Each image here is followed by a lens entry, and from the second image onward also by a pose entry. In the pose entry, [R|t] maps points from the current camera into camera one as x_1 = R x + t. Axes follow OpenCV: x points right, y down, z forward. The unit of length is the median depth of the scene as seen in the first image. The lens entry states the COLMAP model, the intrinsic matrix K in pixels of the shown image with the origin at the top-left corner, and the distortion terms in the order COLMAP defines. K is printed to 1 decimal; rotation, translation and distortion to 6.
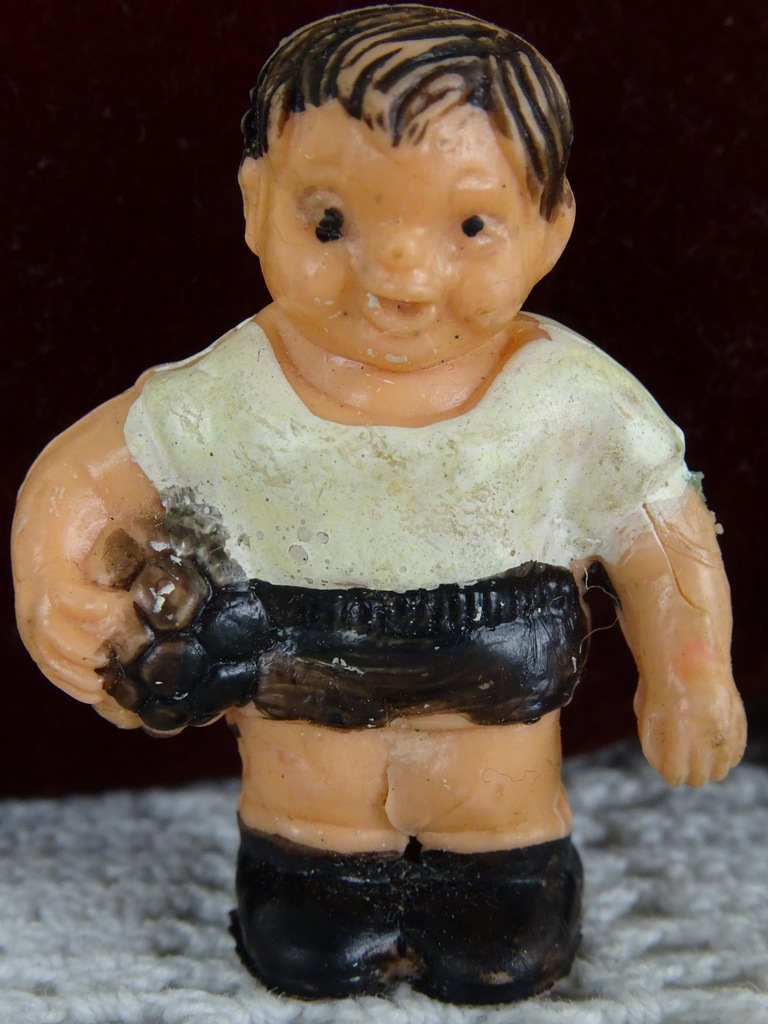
lens RADIAL K [[2399.6, 0, 384.0], [0, 2399.6, 512.0], [0, 0, 1]] dist [-0.584252, 0.006905]
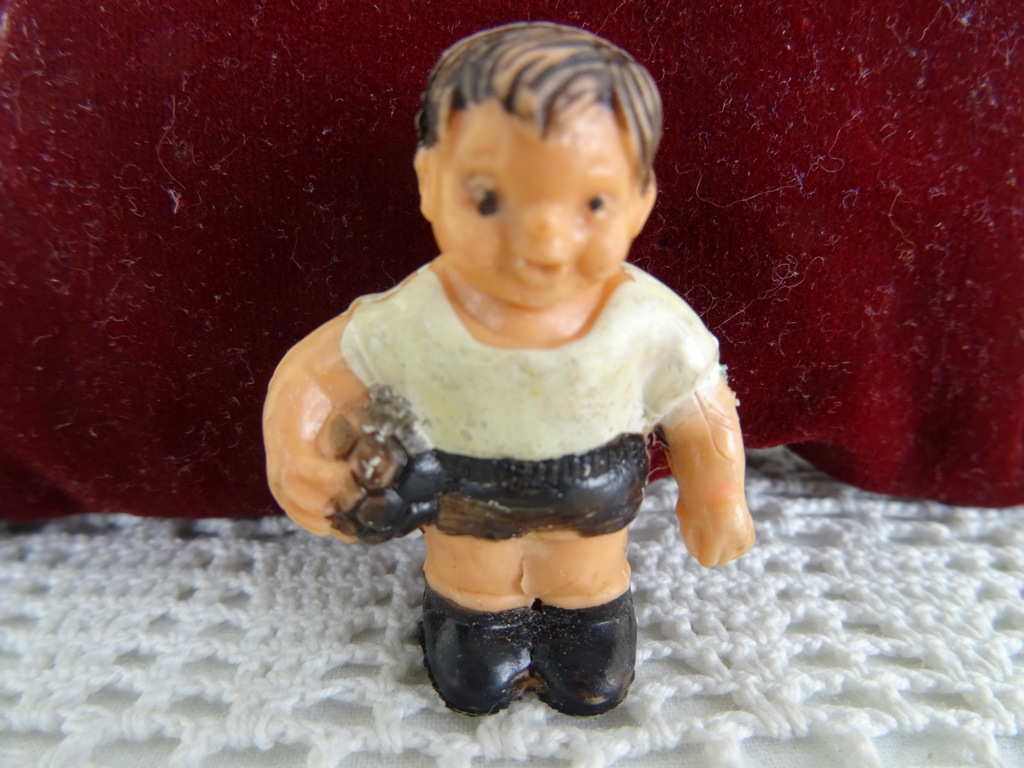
lens RADIAL K [[733.3, 0, 512.0], [0, 733.3, 384.0], [0, 0, 1]] dist [0.029625, -0.084493]
pose [[0.996783, -0.016745, 0.078375, -0.041610], [0.004343, 0.987778, 0.155806, -0.081239], [-0.080026, -0.154964, 0.984673, 0.558274]]
